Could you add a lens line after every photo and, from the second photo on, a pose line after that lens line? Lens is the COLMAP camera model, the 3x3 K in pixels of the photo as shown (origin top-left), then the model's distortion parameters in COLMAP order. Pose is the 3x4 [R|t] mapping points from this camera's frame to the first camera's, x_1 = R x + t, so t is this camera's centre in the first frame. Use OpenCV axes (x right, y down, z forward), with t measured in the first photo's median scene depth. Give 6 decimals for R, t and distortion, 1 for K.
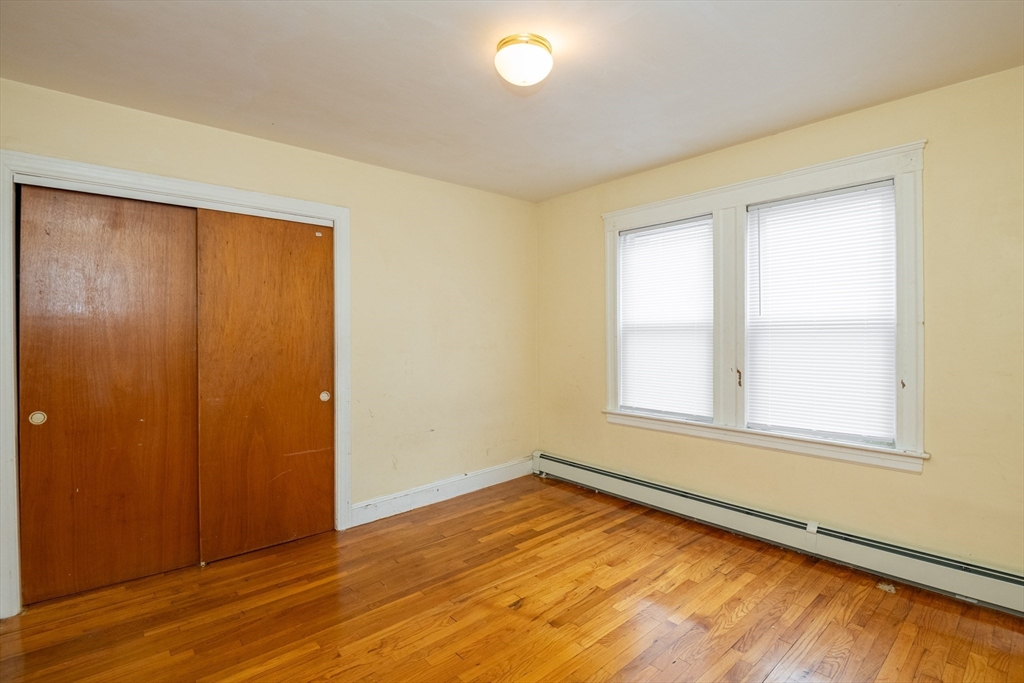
lens RADIAL K [[476.4, 0, 507.3], [0, 476.4, 334.0], [0, 0, 1]] dist [-0.001281, -0.002420]
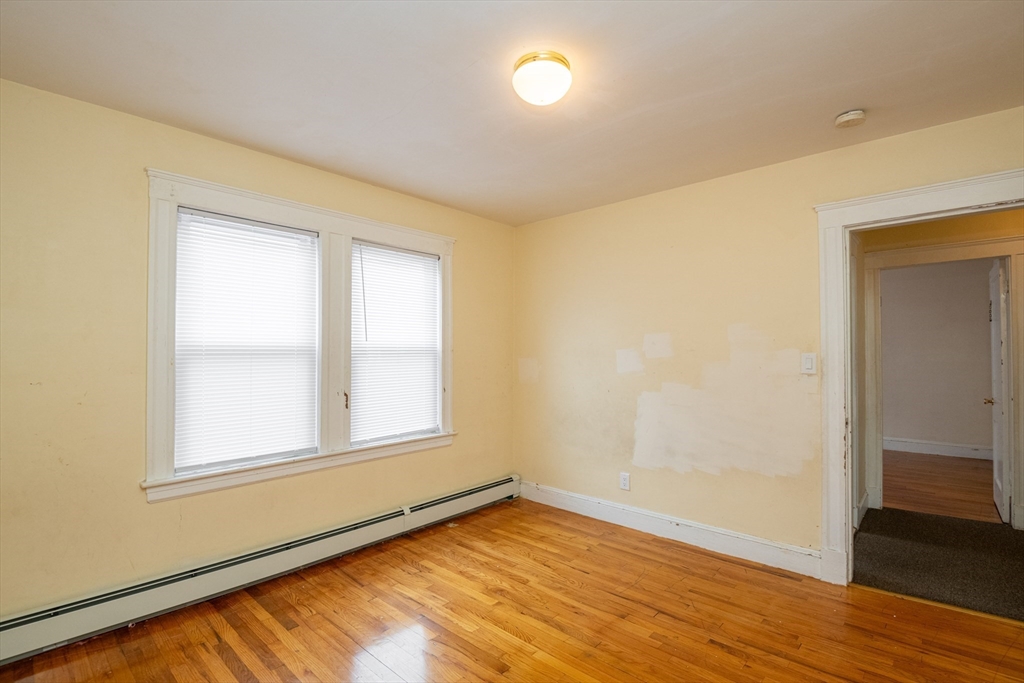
lens RADIAL K [[476.4, 0, 505.9], [0, 476.4, 350.5], [0, 0, 1]] dist [-0.001281, -0.002420]
pose [[-0.092870, 0.026804, 0.995317, -0.581433], [0.021385, 0.999461, -0.024920, 0.017133], [-0.995449, 0.018970, -0.093393, 0.758795]]
